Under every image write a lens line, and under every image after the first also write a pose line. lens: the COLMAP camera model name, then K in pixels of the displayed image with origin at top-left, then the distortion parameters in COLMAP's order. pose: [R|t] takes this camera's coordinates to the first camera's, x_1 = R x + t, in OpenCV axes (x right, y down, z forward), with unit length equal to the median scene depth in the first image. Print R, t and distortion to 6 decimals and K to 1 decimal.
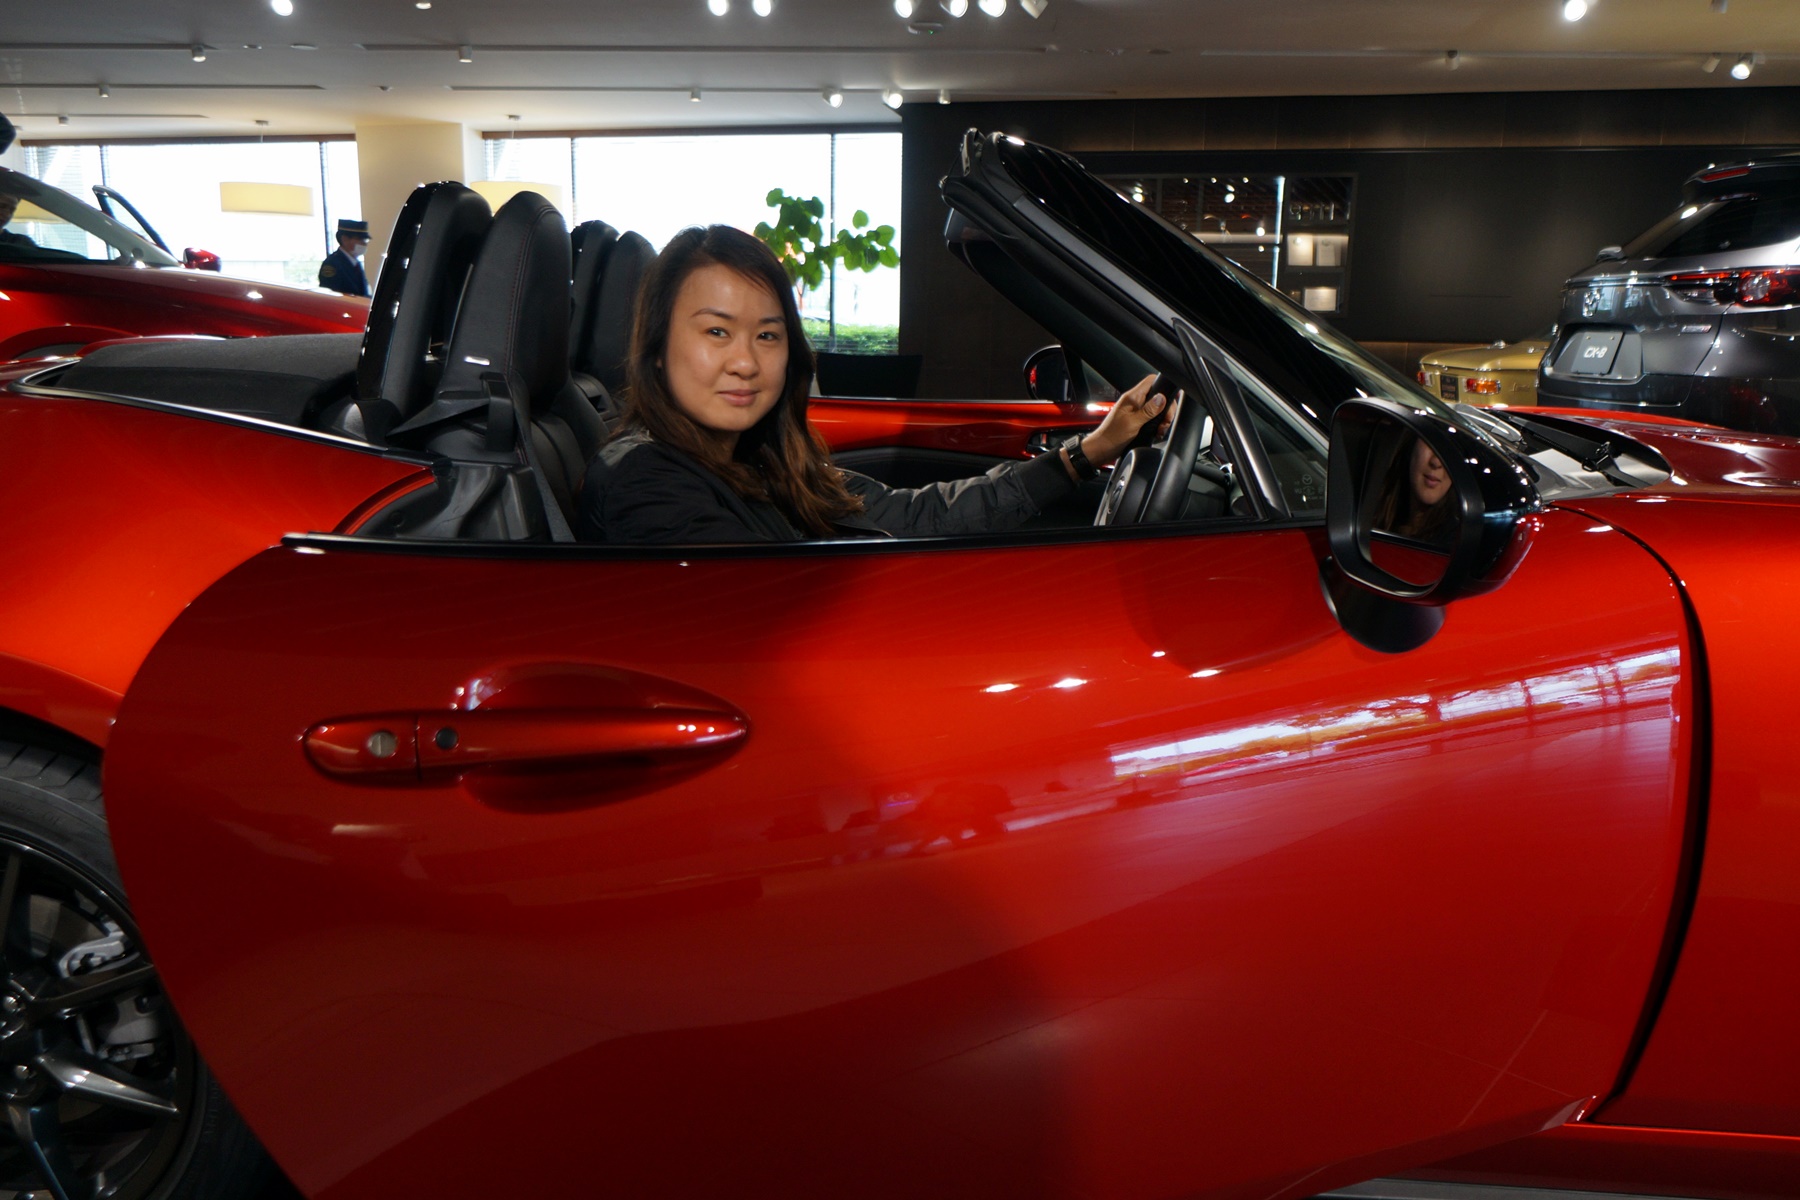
lens RADIAL K [[1380.6, 0, 900.0], [0, 1380.6, 600.0], [0, 0, 1]] dist [-0.010582, -0.003775]
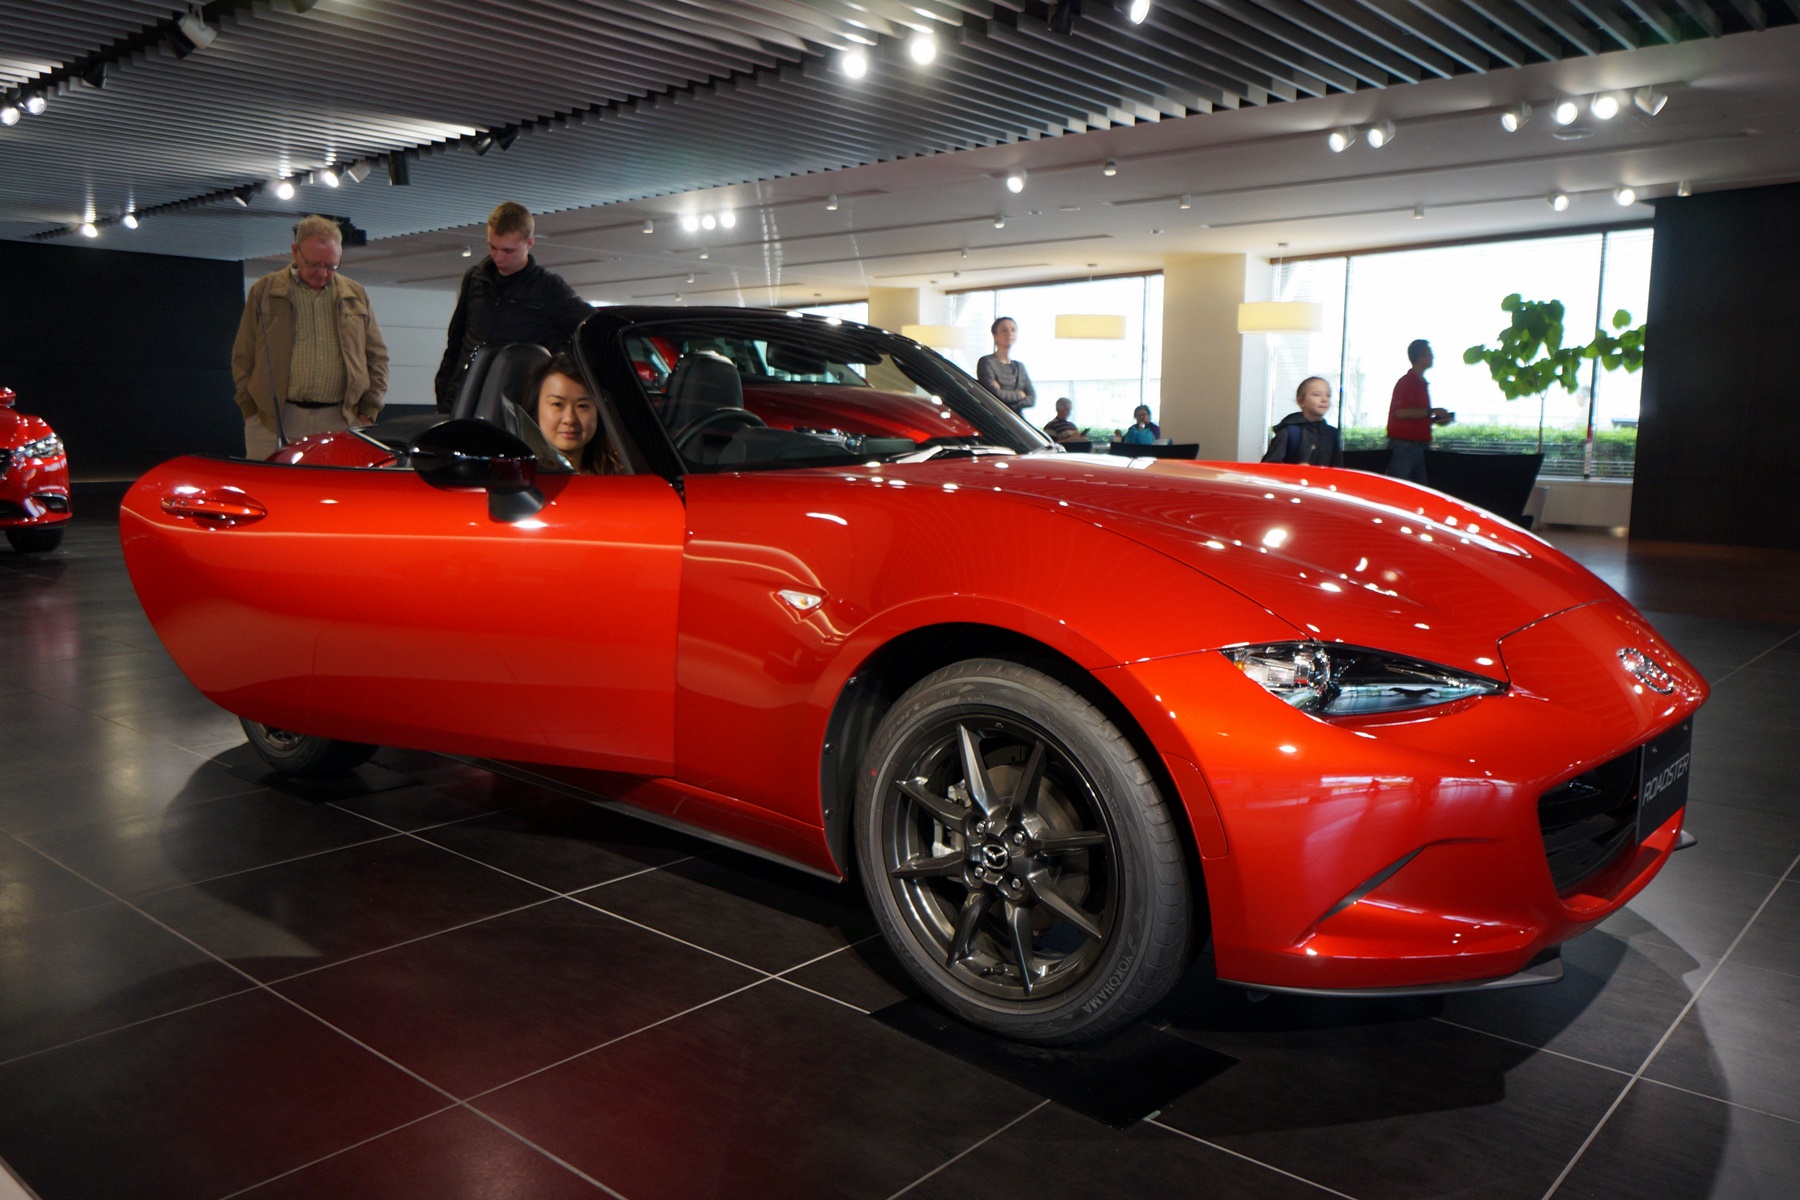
lens RADIAL K [[1380.6, 0, 900.0], [0, 1380.6, 600.0], [0, 0, 1]] dist [-0.010582, -0.003775]
pose [[0.783774, 0.072417, -0.616810, 0.210356], [-0.120515, 0.992034, -0.036666, 0.015983], [0.609241, 0.103072, 0.786258, -0.044494]]
